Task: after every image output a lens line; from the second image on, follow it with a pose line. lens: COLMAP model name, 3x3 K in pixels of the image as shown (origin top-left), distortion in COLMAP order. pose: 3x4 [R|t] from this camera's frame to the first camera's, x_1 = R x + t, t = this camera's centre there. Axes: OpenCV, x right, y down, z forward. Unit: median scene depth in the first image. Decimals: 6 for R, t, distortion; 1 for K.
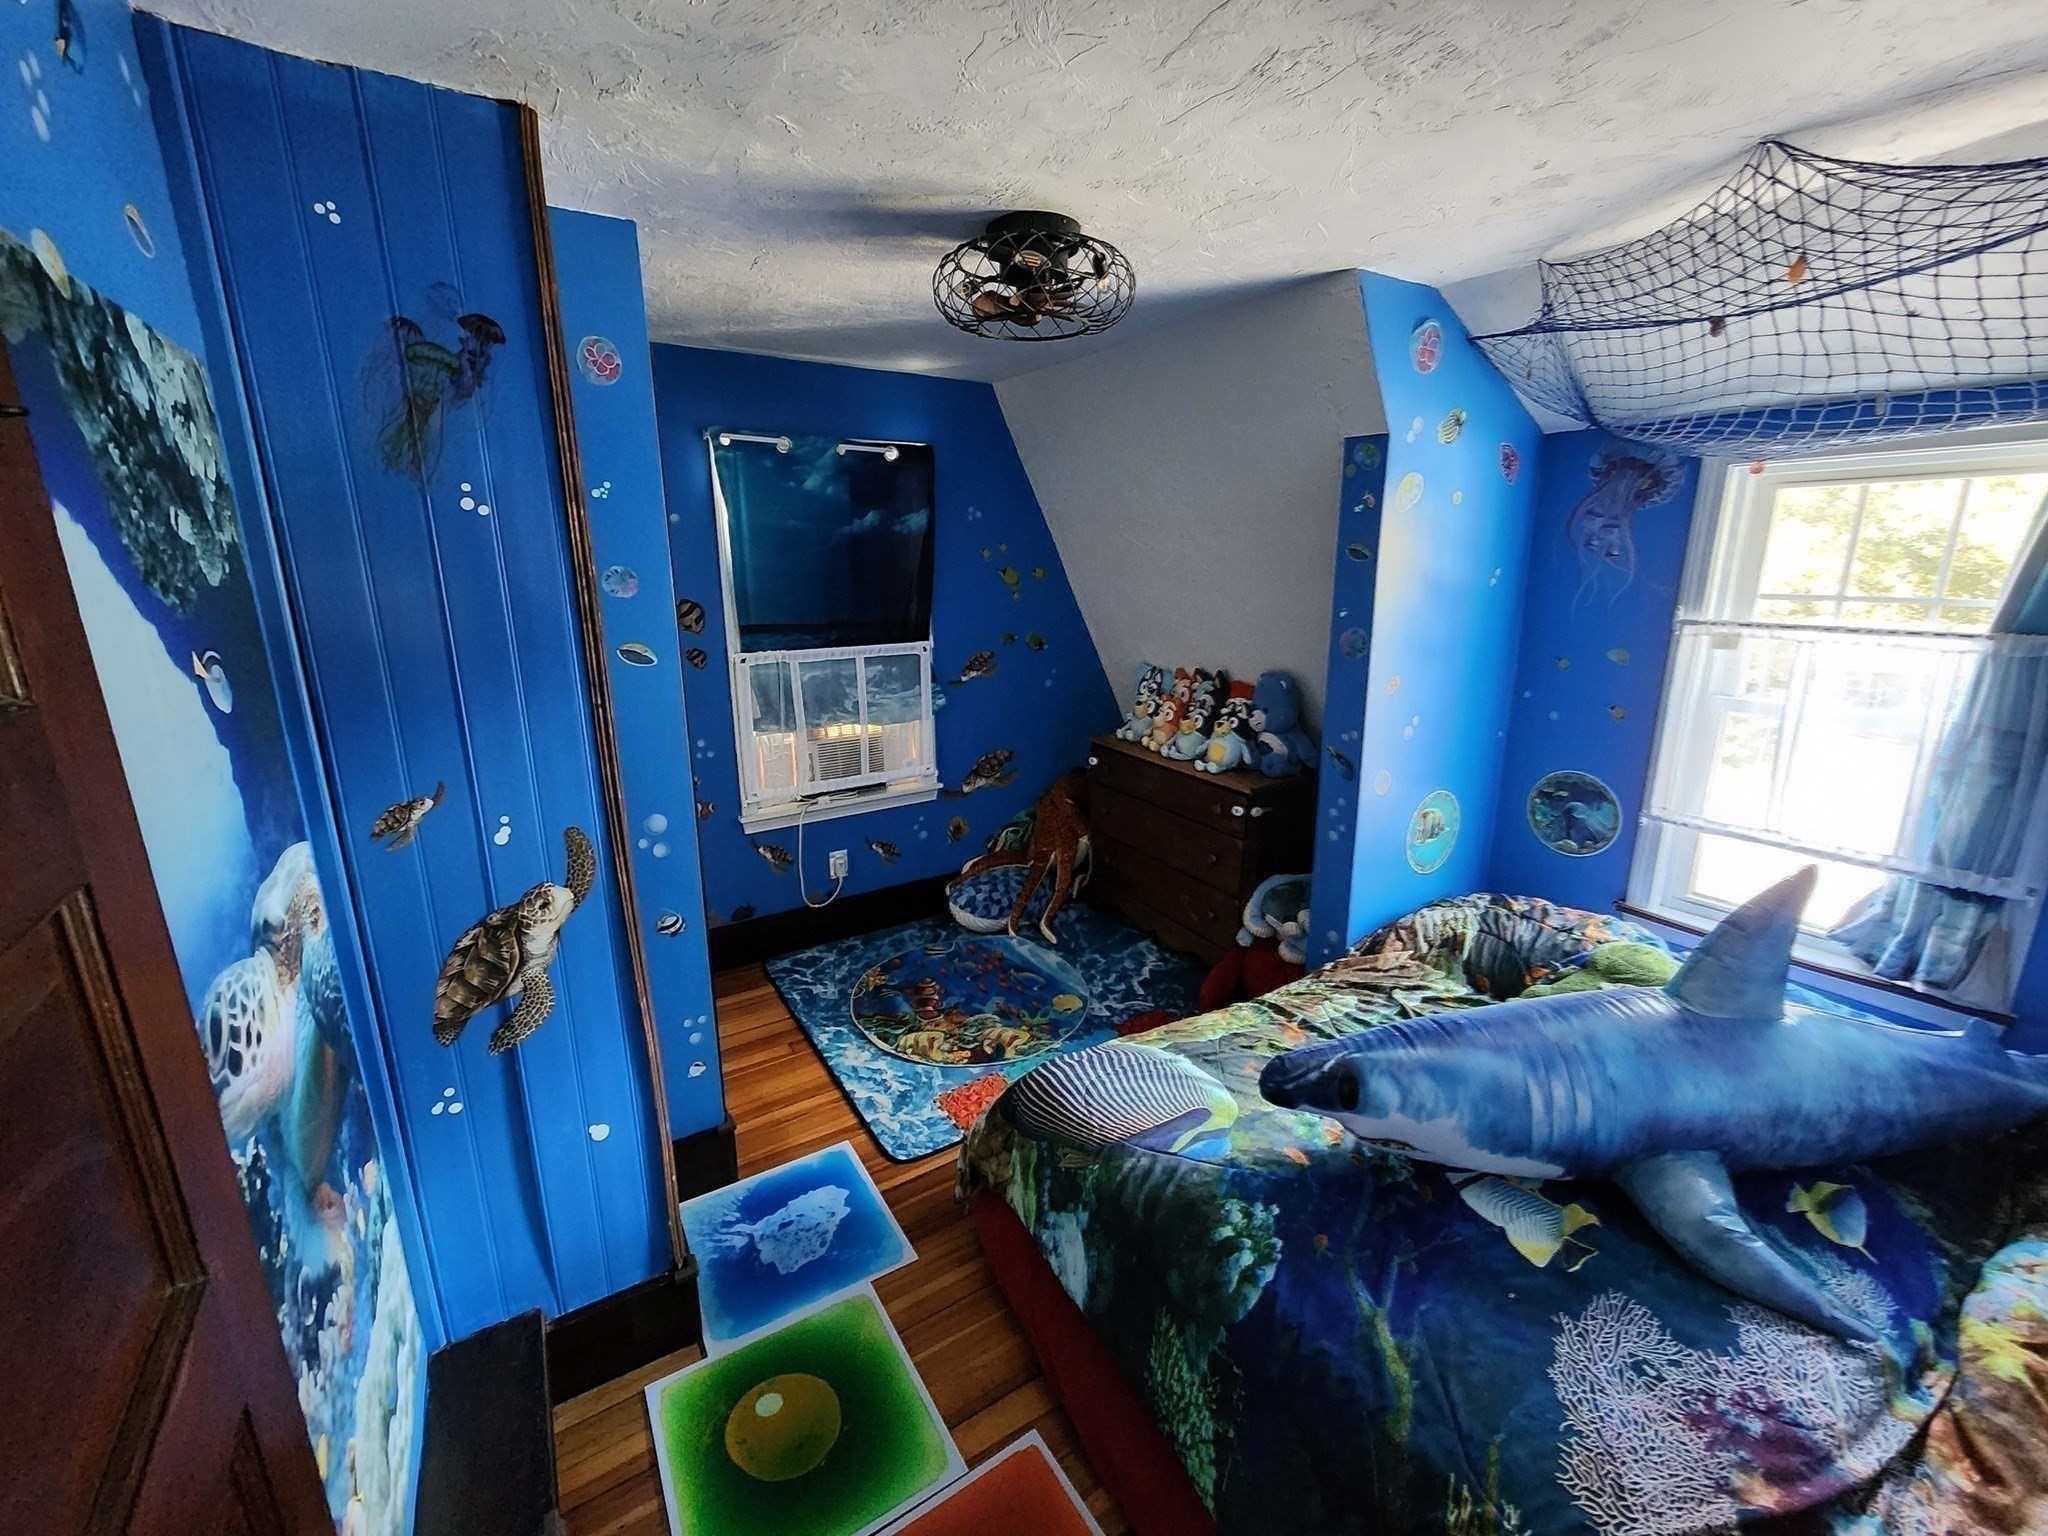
lens RADIAL K [[831.2, 0, 1024.3], [0, 831.2, 754.8], [0, 0, 1]] dist [-0.001900, 0.000396]
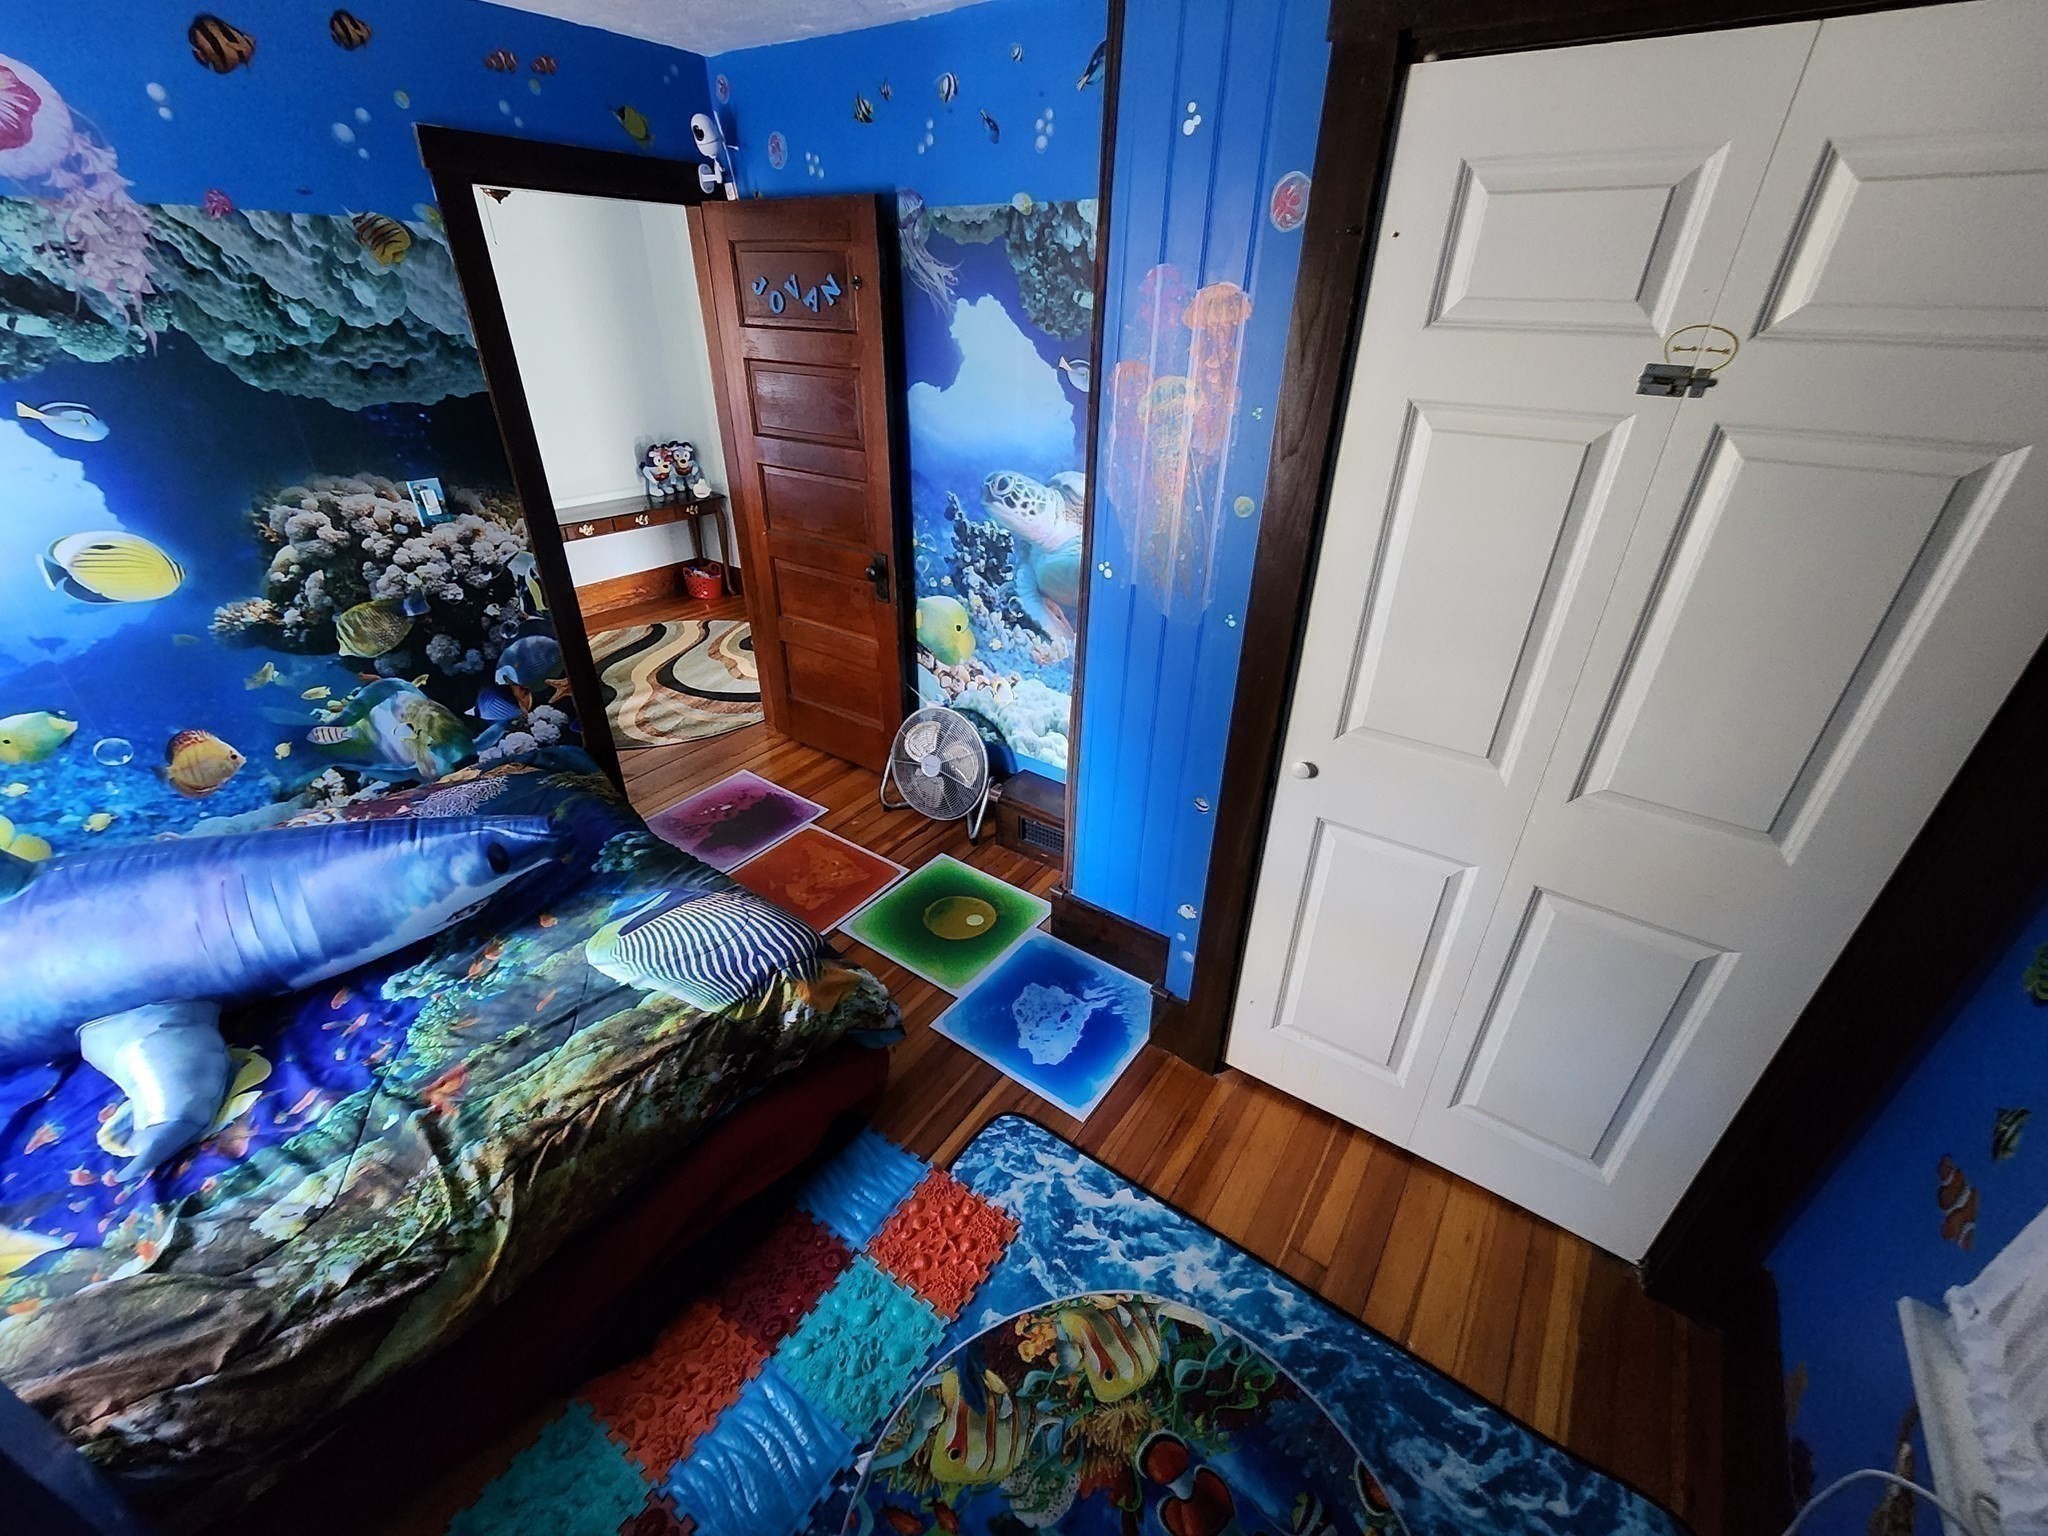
lens RADIAL K [[831.2, 0, 1025.1], [0, 831.2, 764.8], [0, 0, 1]] dist [-0.001900, 0.000396]
pose [[-0.925106, 0.175713, -0.336606, 0.055377], [-0.105060, 0.733428, 0.671600, -0.340693], [0.364885, 0.656665, -0.660038, 1.307660]]
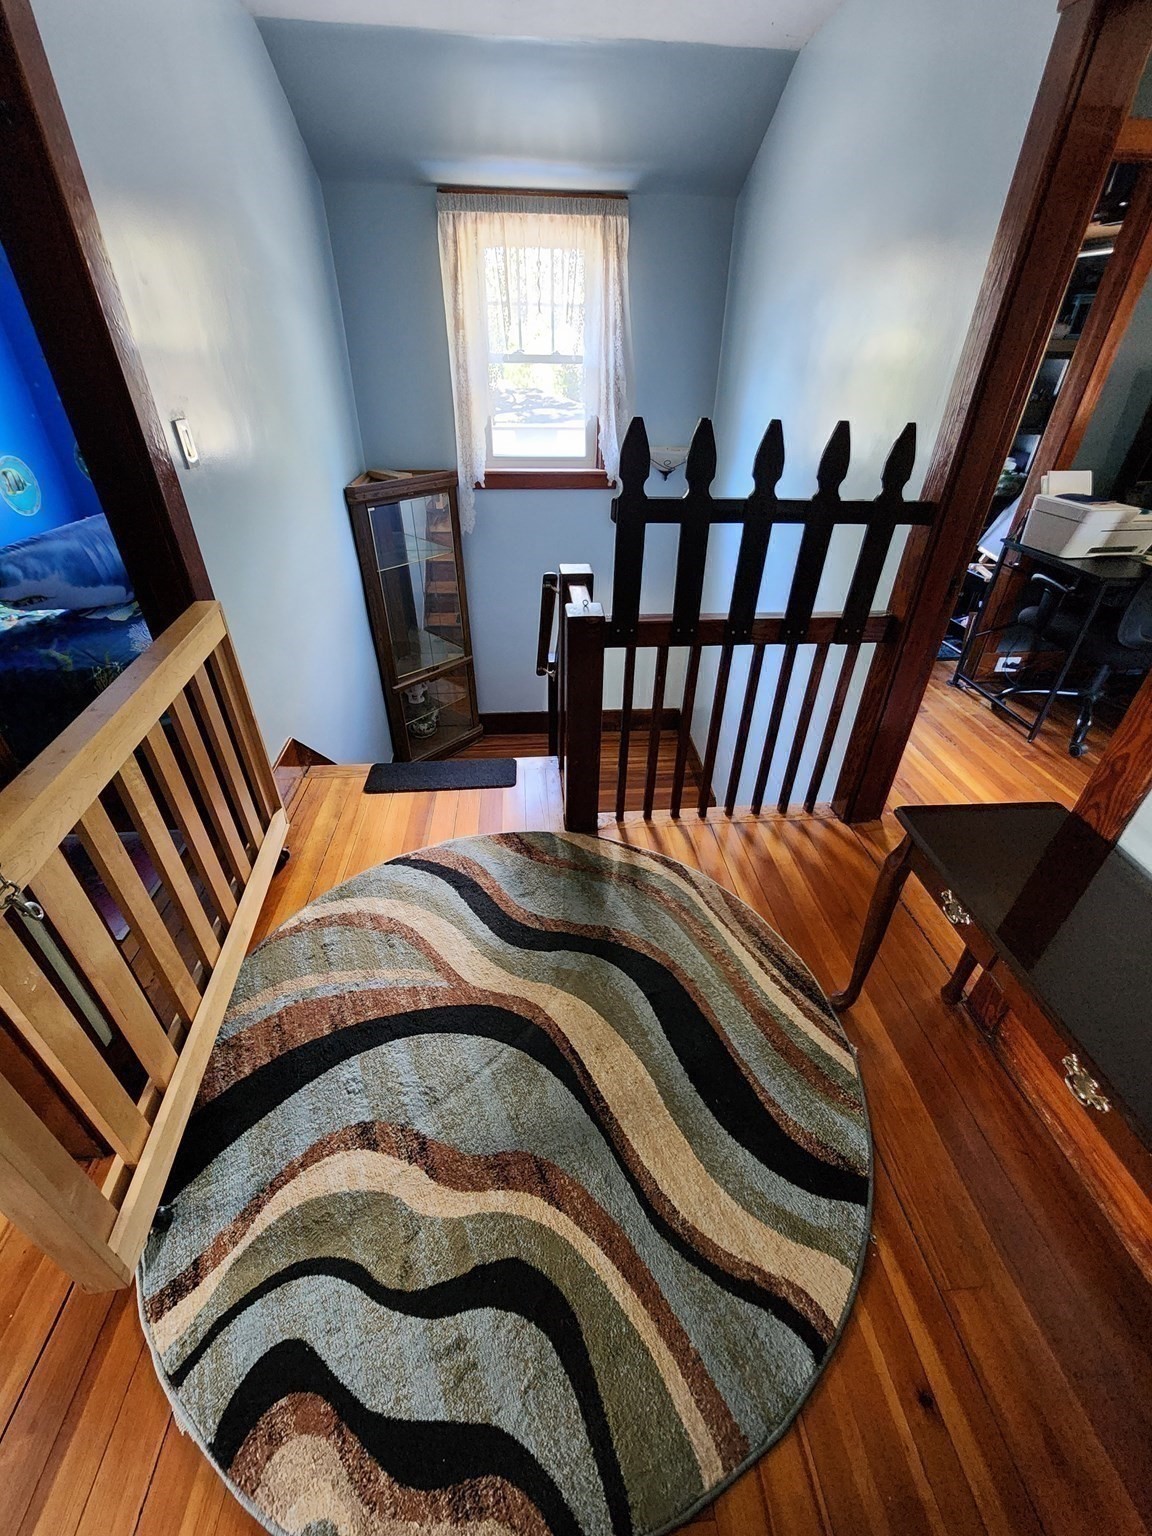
lens RADIAL K [[623.4, 0, 578.1], [0, 623.4, 769.1], [0, 0, 1]] dist [-0.001900, 0.000396]
pose [[0.455055, -0.475580, 0.752827, -0.182120], [0.190720, 0.877868, 0.439289, 0.272591], [-0.869799, -0.056321, 0.490181, -0.578822]]
